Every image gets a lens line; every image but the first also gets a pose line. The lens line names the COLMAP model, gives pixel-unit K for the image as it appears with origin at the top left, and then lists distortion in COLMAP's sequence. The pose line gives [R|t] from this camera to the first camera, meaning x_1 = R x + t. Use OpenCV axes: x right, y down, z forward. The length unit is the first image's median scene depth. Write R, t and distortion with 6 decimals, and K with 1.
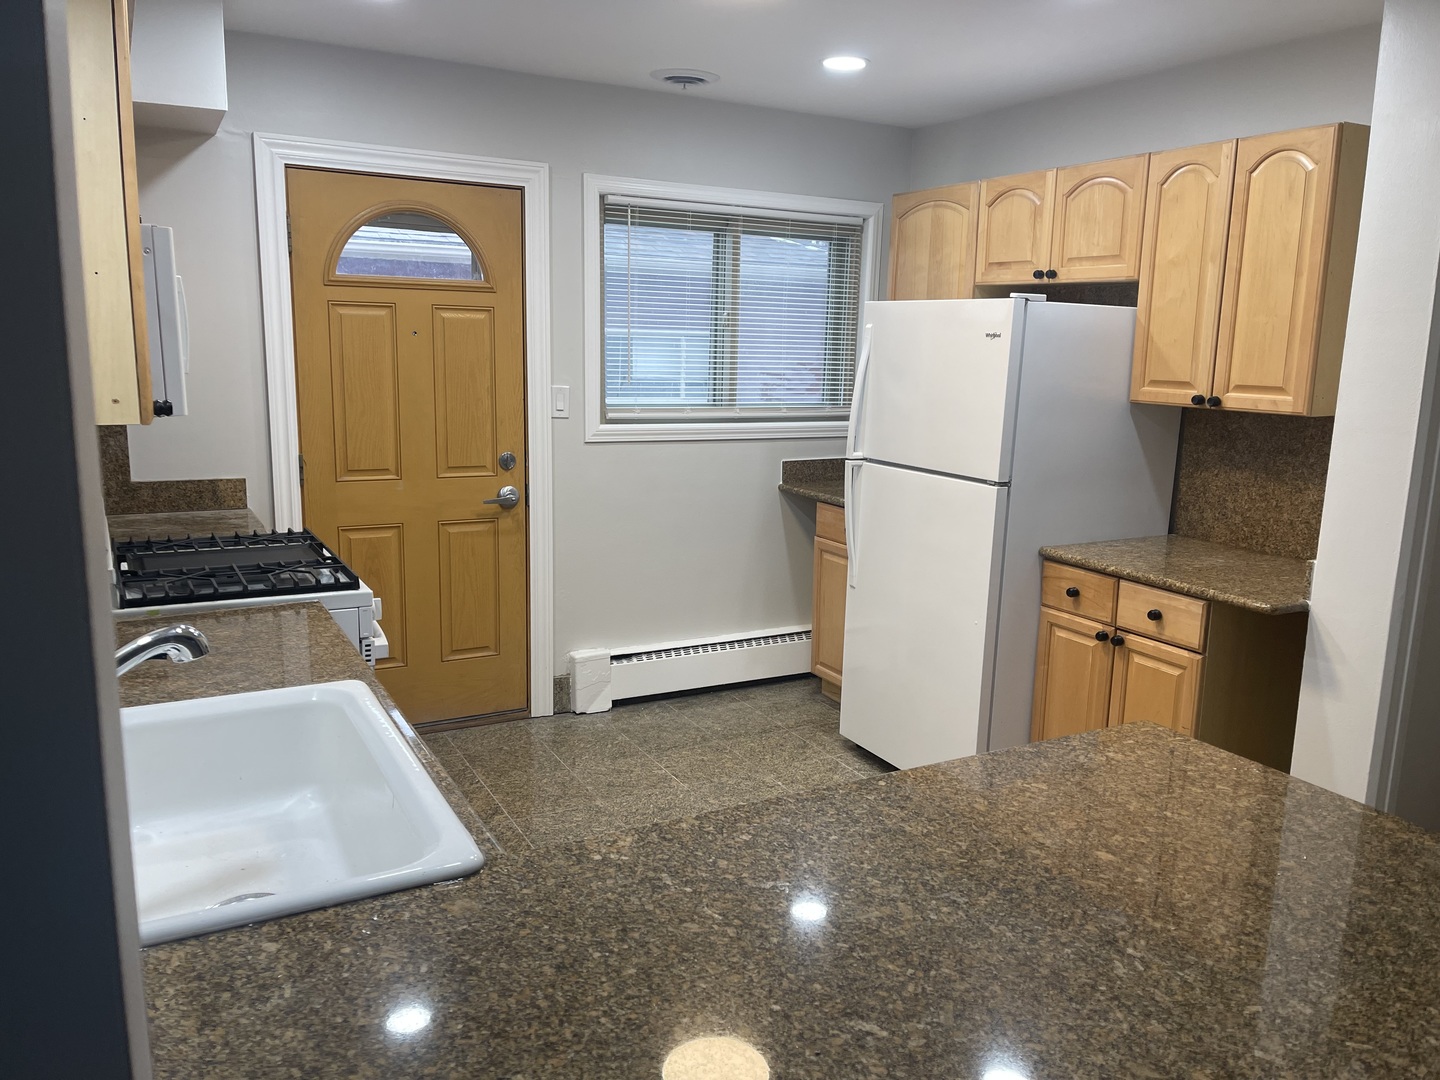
lens RADIAL K [[1082.0, 0, 727.7], [0, 1082.0, 546.3], [0, 0, 1]] dist [0.067538, -0.082648]
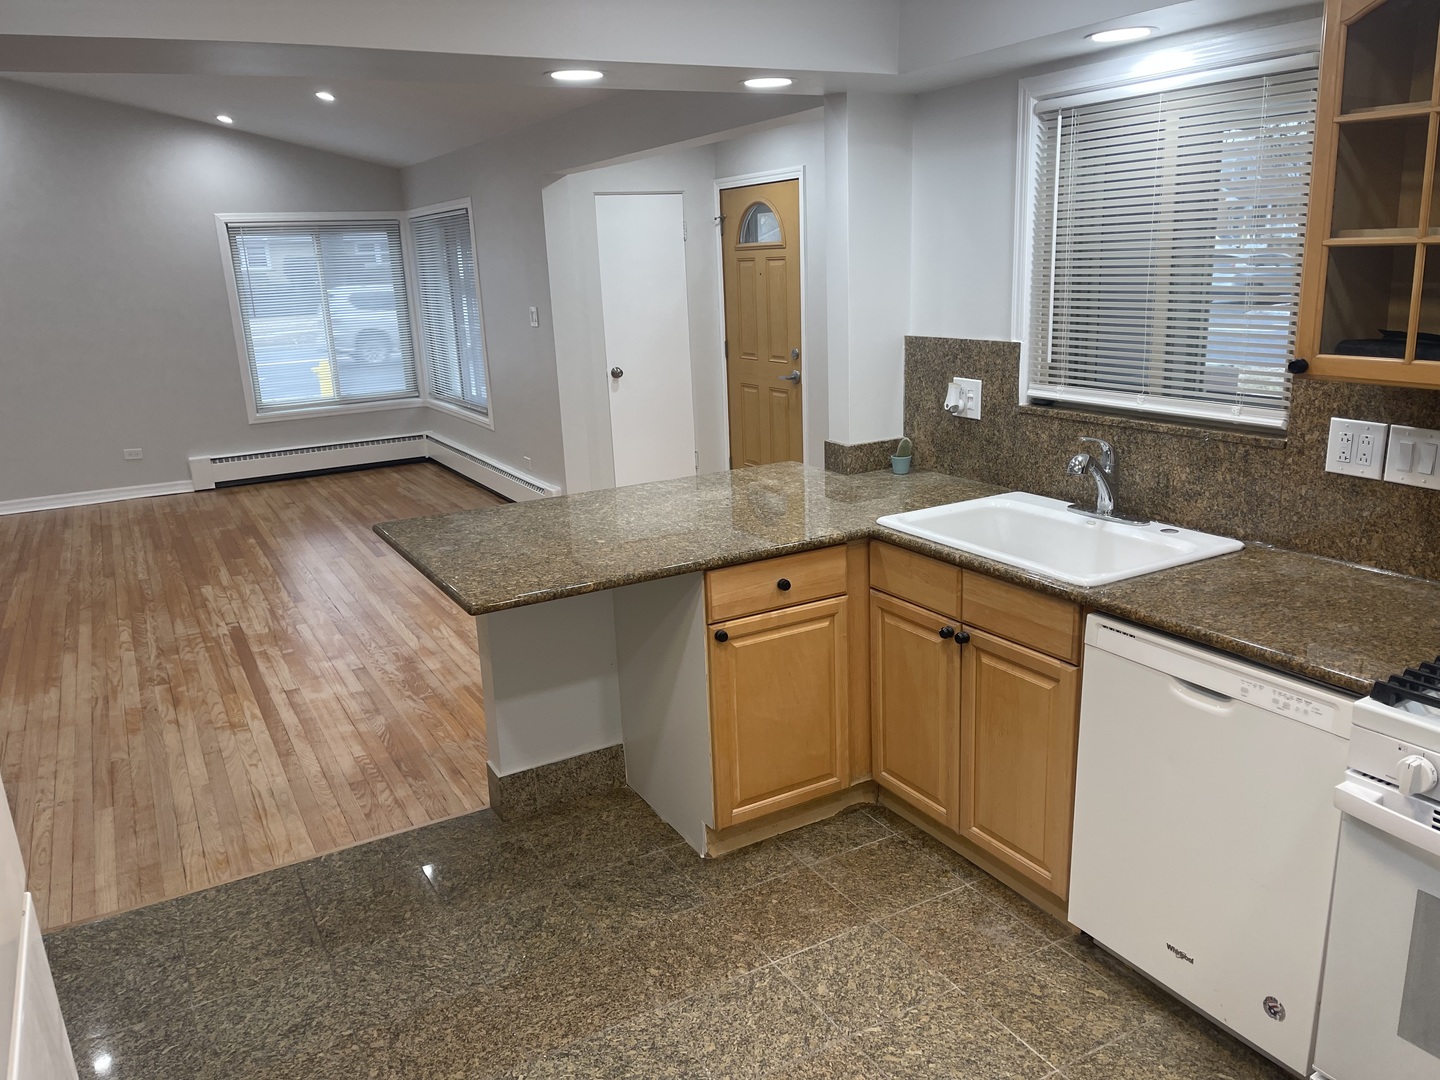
lens RADIAL K [[1082.0, 0, 723.9], [0, 1082.0, 550.1], [0, 0, 1]] dist [0.067538, -0.082648]
pose [[-0.999726, 0.019051, -0.013629, 0.048865], [0.011042, 0.896406, 0.443095, -0.246664], [0.020659, 0.442823, -0.896371, 1.110218]]
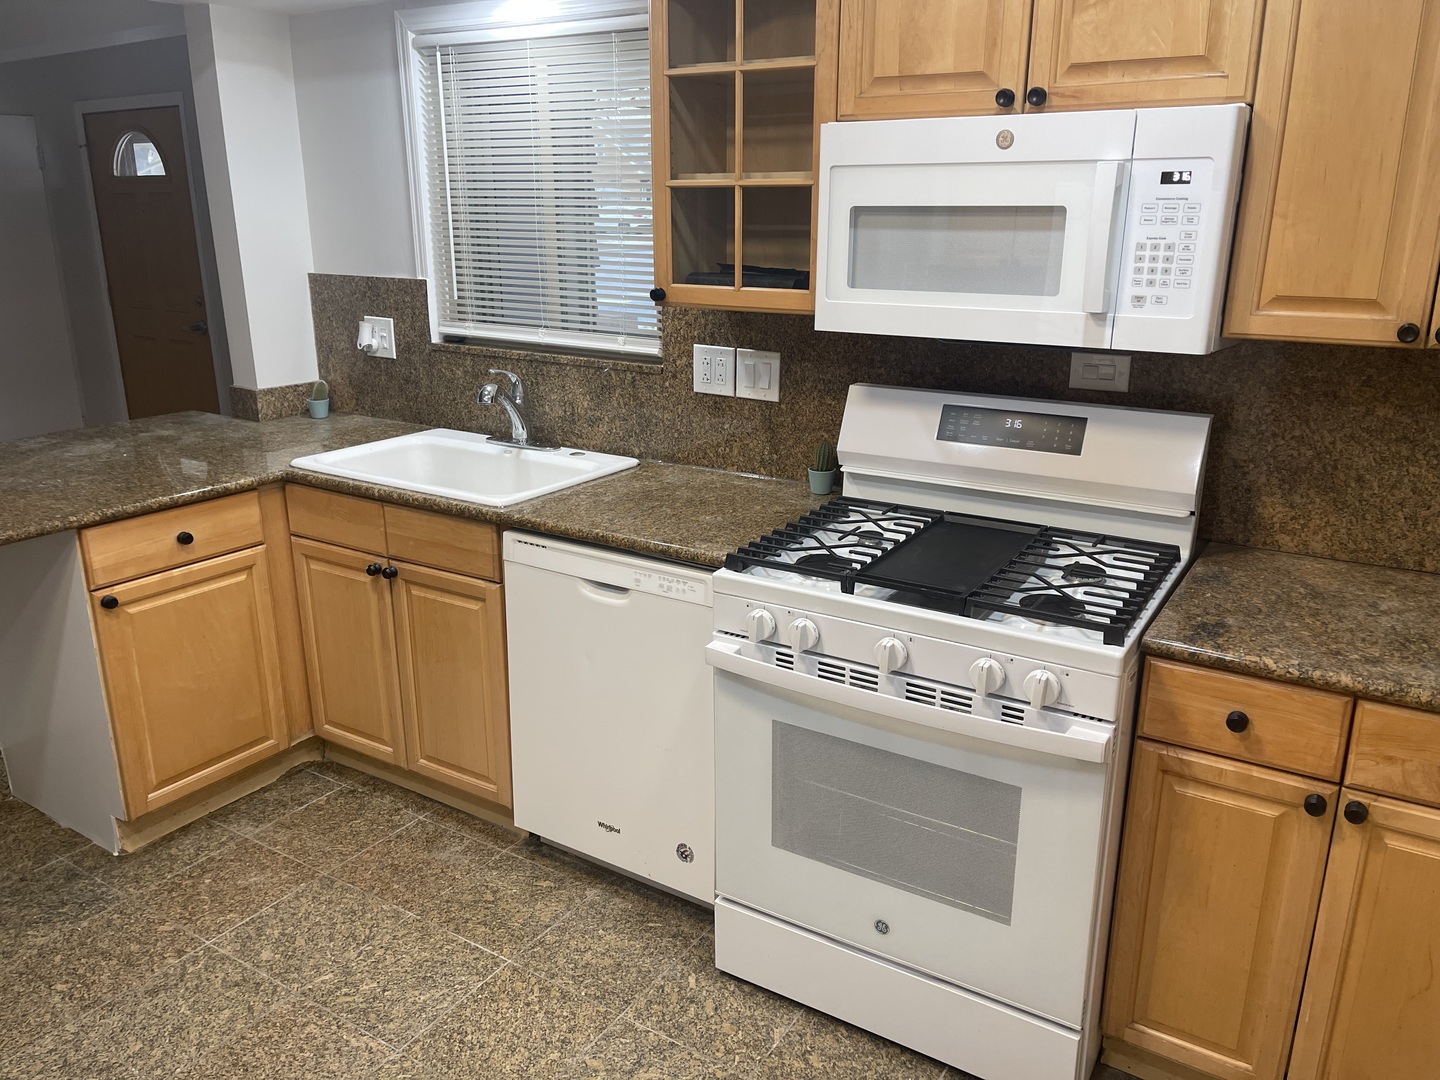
lens RADIAL K [[1082.0, 0, 730.1], [0, 1082.0, 543.9], [0, 0, 1]] dist [0.067538, -0.082648]
pose [[-0.872381, 0.115510, -0.474983, 0.024147], [-0.120837, 0.890565, 0.438511, -0.231141], [0.473656, 0.439944, -0.762954, 1.139305]]
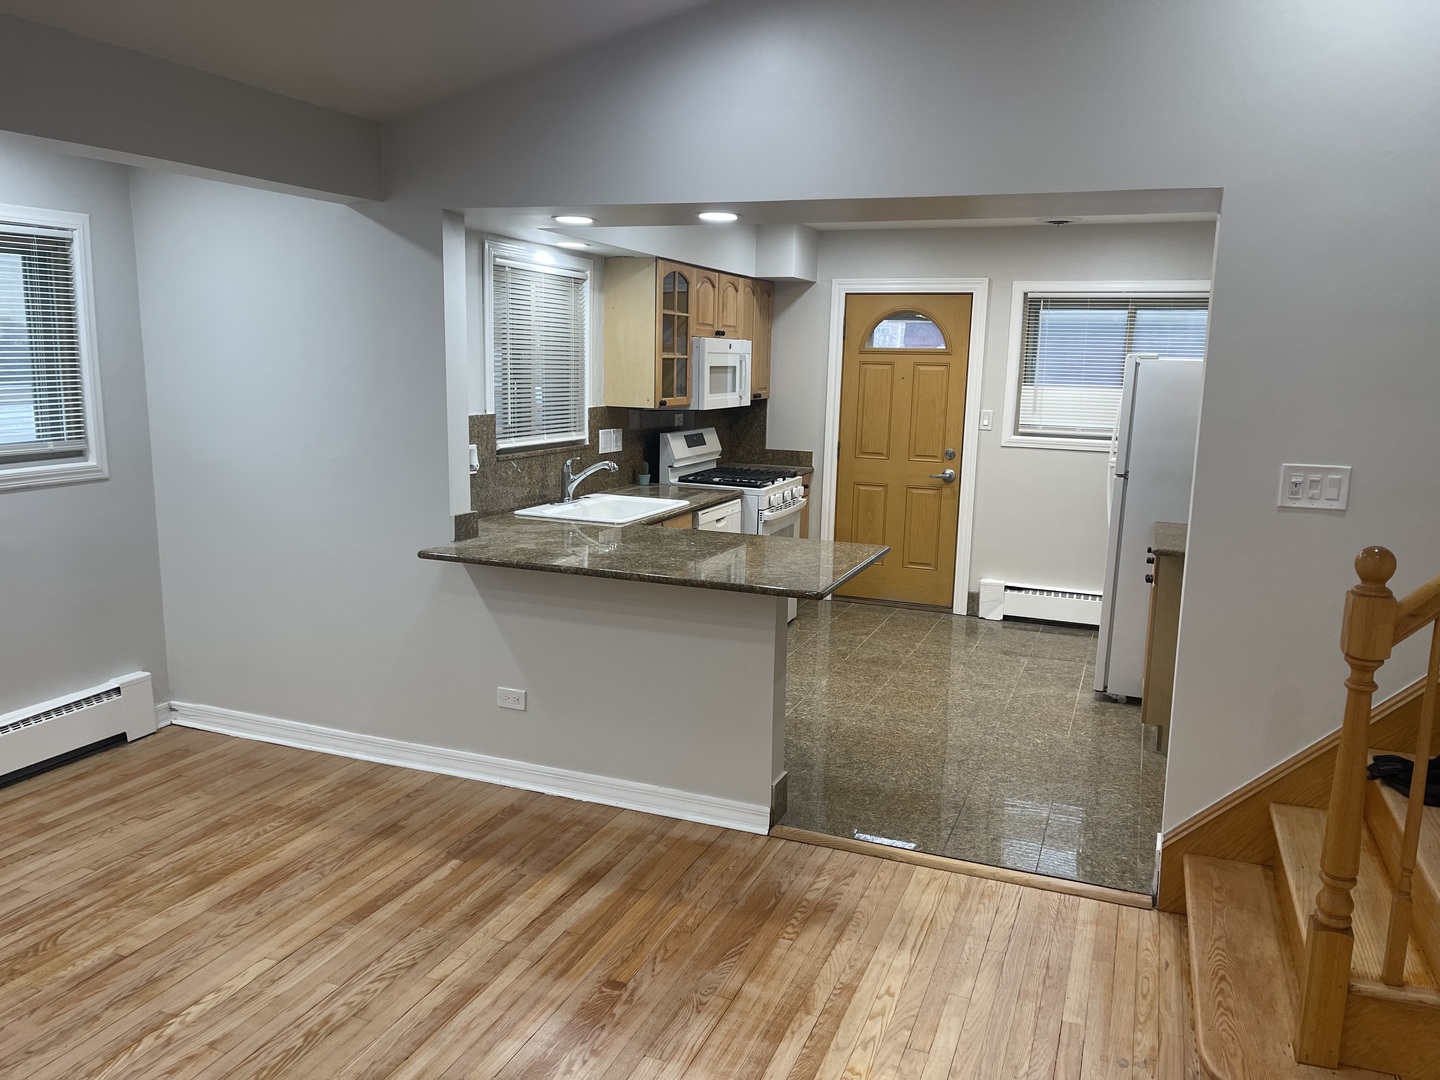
lens RADIAL K [[1082.0, 0, 724.8], [0, 1082.0, 543.0], [0, 0, 1]] dist [0.067538, -0.082648]
pose [[0.642644, 0.119768, -0.756746, 0.972178], [-0.153407, 0.987819, 0.026063, 0.075481], [0.750650, 0.099341, 0.653190, -0.387083]]
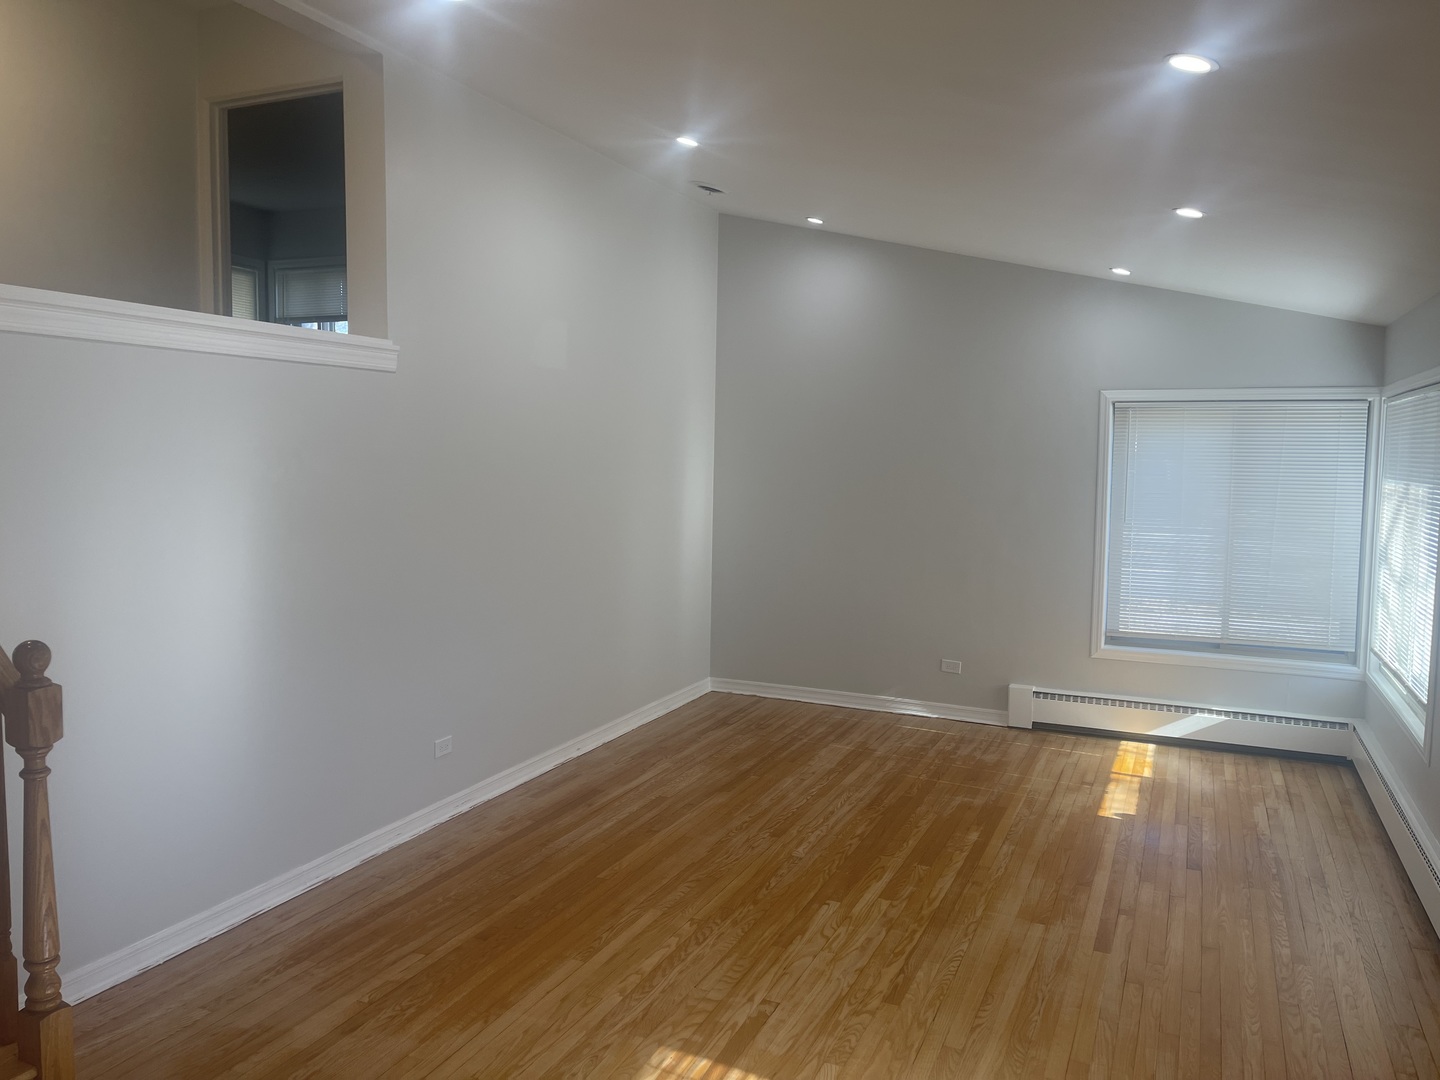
lens RADIAL K [[1082.0, 0, 723.8], [0, 1082.0, 535.5], [0, 0, 1]] dist [0.067538, -0.082648]
pose [[-0.612722, -0.098430, 0.784145, 0.023484], [0.121872, 0.968576, 0.216811, -0.104445], [-0.780845, 0.228411, -0.581472, 0.283272]]
